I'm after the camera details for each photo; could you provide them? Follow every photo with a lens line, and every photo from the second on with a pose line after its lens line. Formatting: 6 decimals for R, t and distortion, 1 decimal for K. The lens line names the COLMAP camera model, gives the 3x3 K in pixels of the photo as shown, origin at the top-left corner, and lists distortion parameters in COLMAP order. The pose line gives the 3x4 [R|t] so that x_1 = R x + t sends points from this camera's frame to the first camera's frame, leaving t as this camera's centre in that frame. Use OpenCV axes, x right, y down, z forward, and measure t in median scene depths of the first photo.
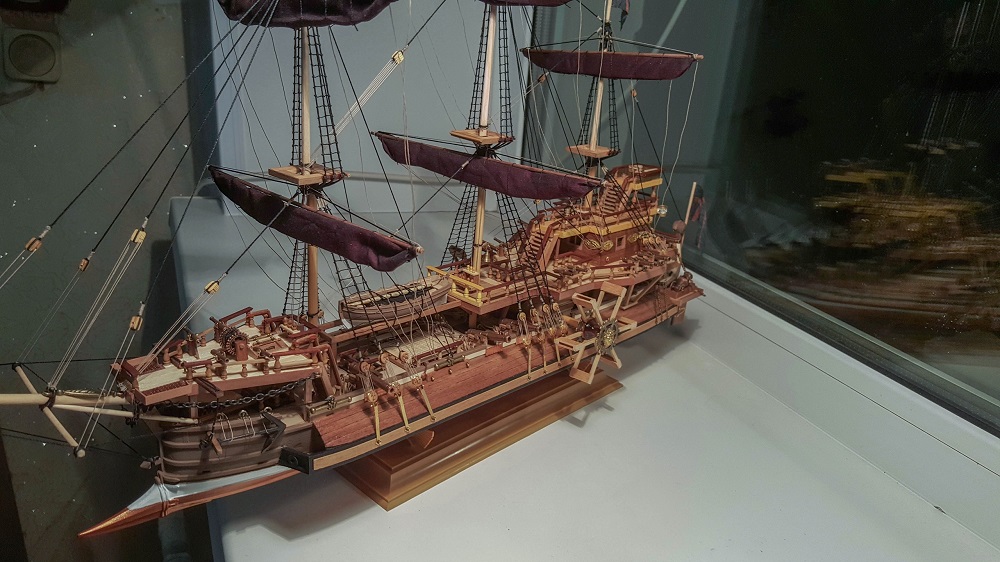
lens RADIAL K [[753.3, 0, 500.0], [0, 753.3, 281.0], [0, 0, 1]] dist [0.141917, -0.279925]
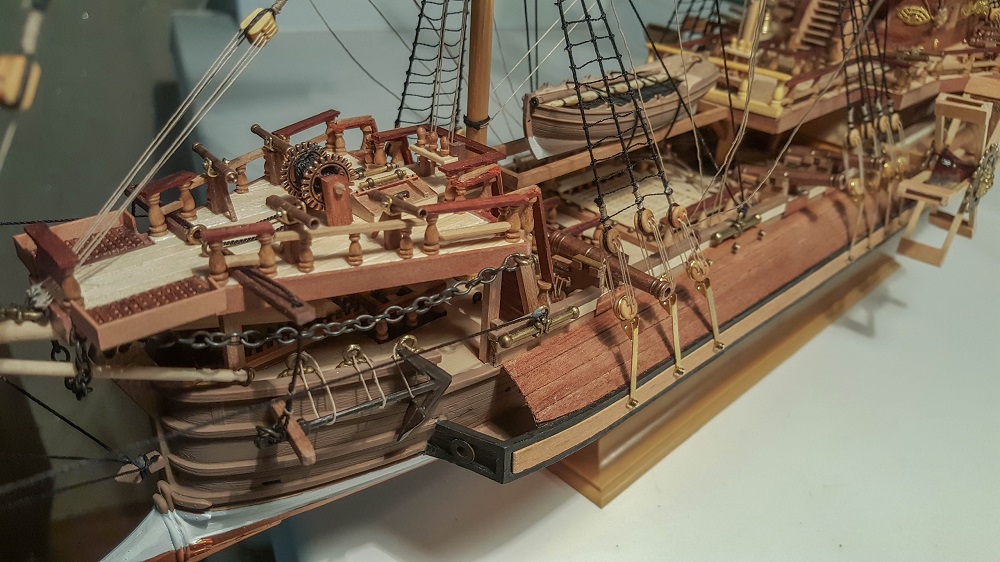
lens RADIAL K [[753.3, 0, 500.0], [0, 753.3, 281.0], [0, 0, 1]] dist [0.141917, -0.279925]
pose [[0.999791, -0.004527, -0.019930, -0.245732], [0.007871, 0.985229, 0.171063, 0.065309], [0.018861, -0.171184, 0.985059, 0.598179]]
